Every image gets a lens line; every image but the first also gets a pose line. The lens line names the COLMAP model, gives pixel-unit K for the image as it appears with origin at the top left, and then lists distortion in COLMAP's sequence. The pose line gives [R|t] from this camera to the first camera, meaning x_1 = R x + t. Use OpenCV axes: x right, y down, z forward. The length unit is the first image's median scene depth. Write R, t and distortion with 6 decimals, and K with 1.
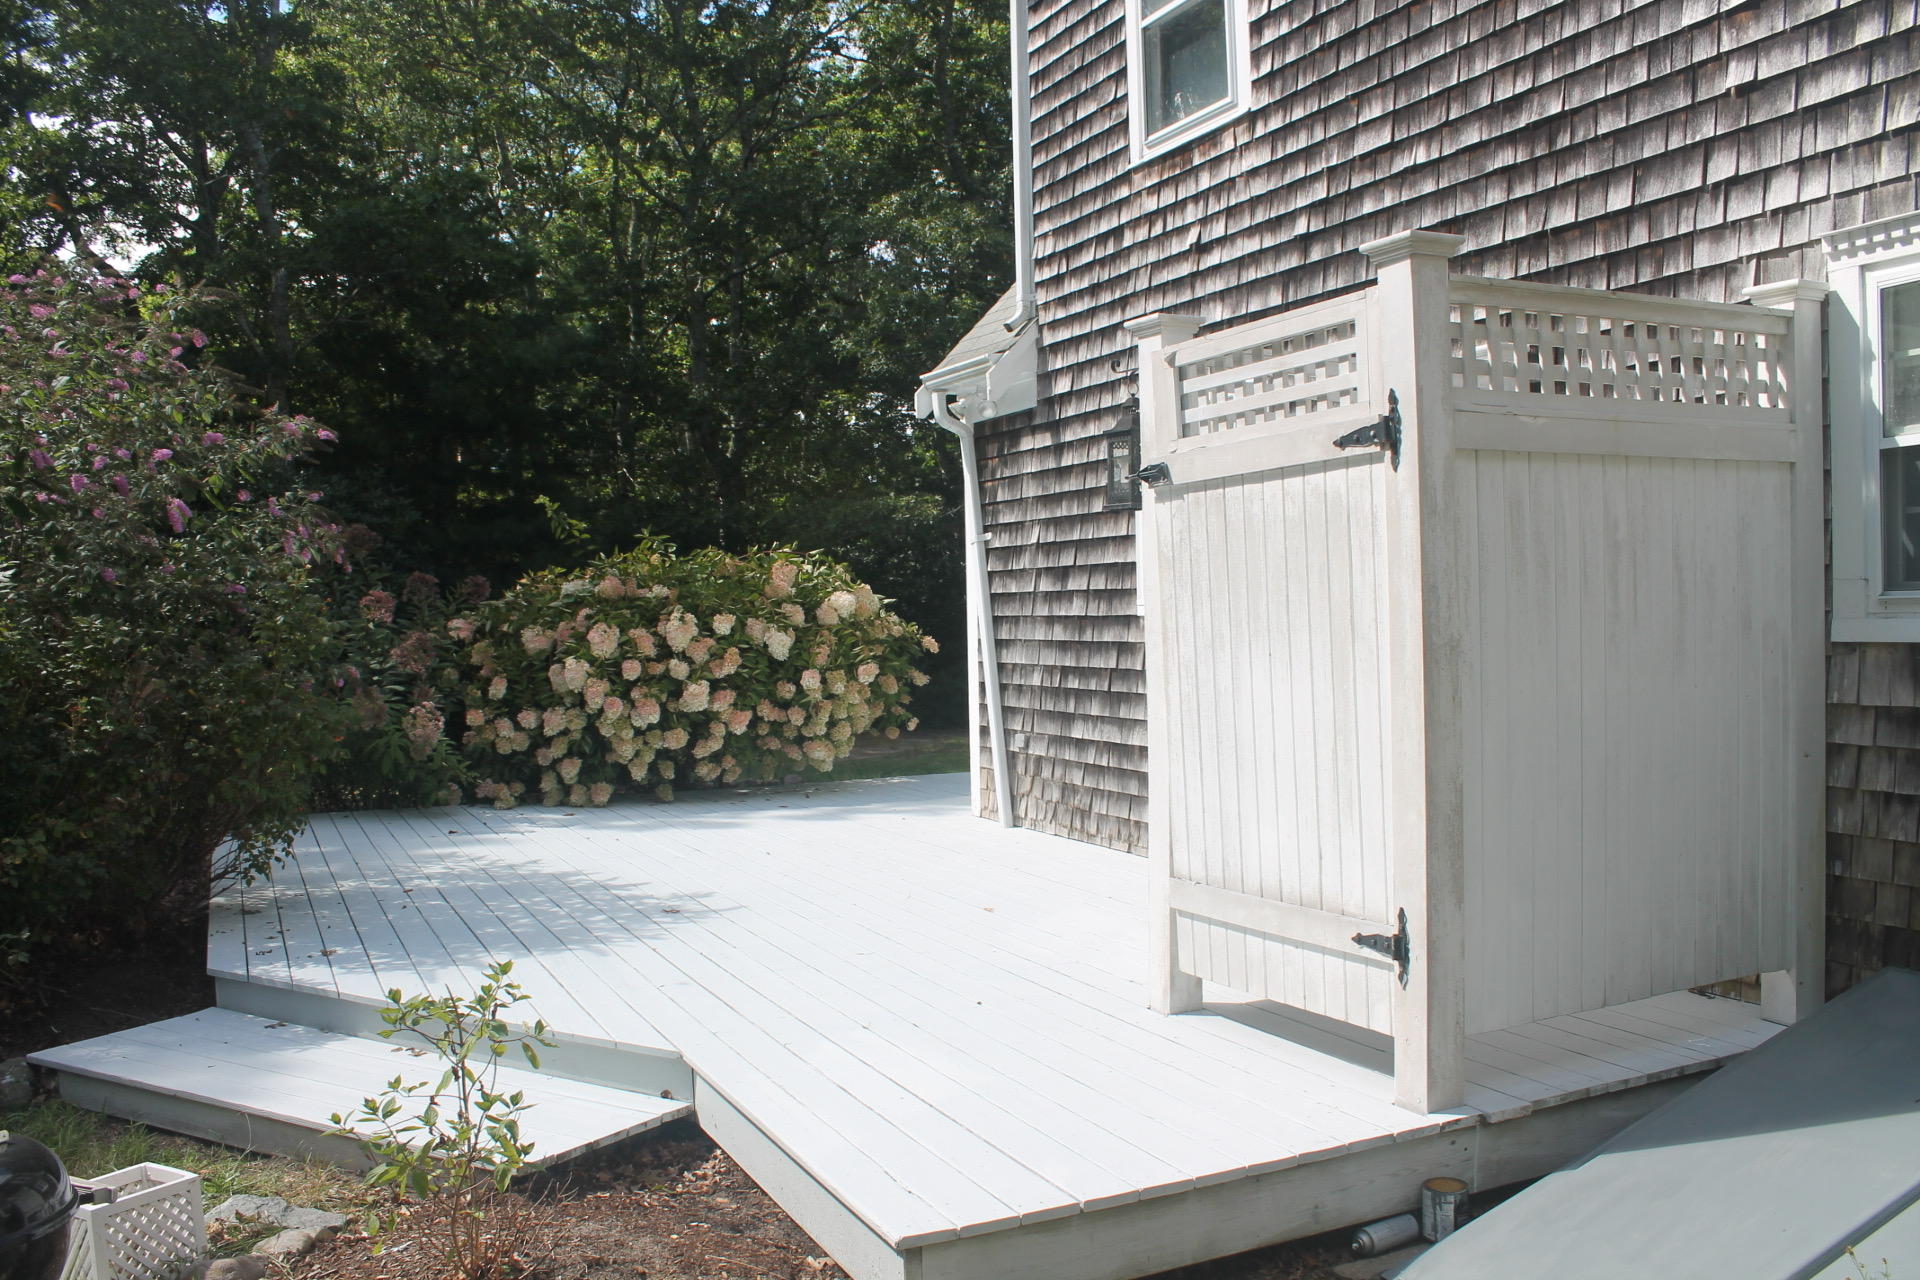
lens RADIAL K [[1607.5, 0, 952.6], [0, 1607.5, 643.2], [0, 0, 1]] dist [-0.162705, 0.138167]
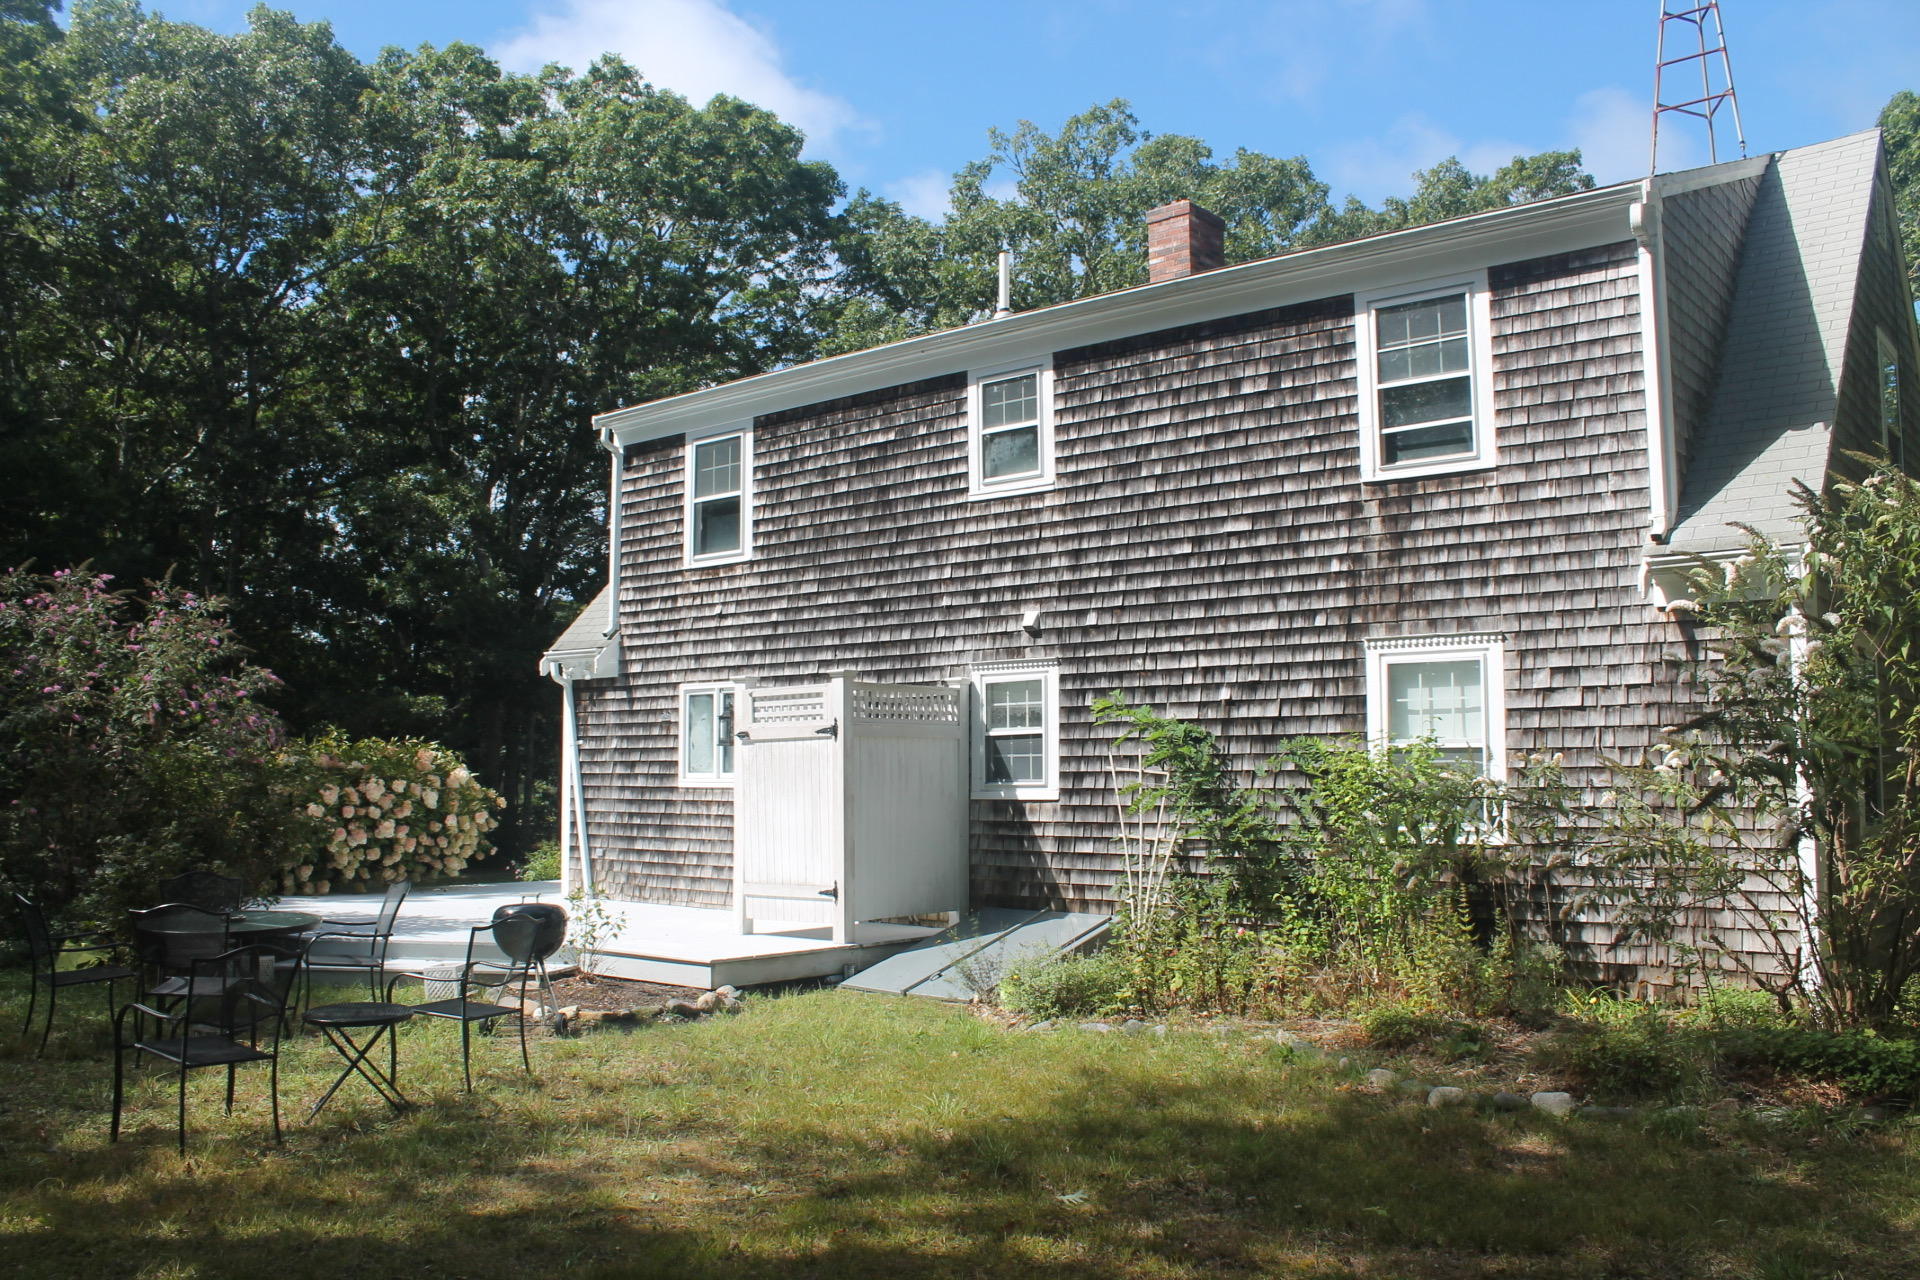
lens RADIAL K [[1607.5, 0, 963.2], [0, 1607.5, 637.6], [0, 0, 1]] dist [-0.162705, 0.138167]
pose [[0.904545, 0.057353, 0.422503, -0.406106], [-0.008675, 0.993182, -0.116249, 0.025913], [-0.426290, 0.101487, 0.898876, -0.954605]]
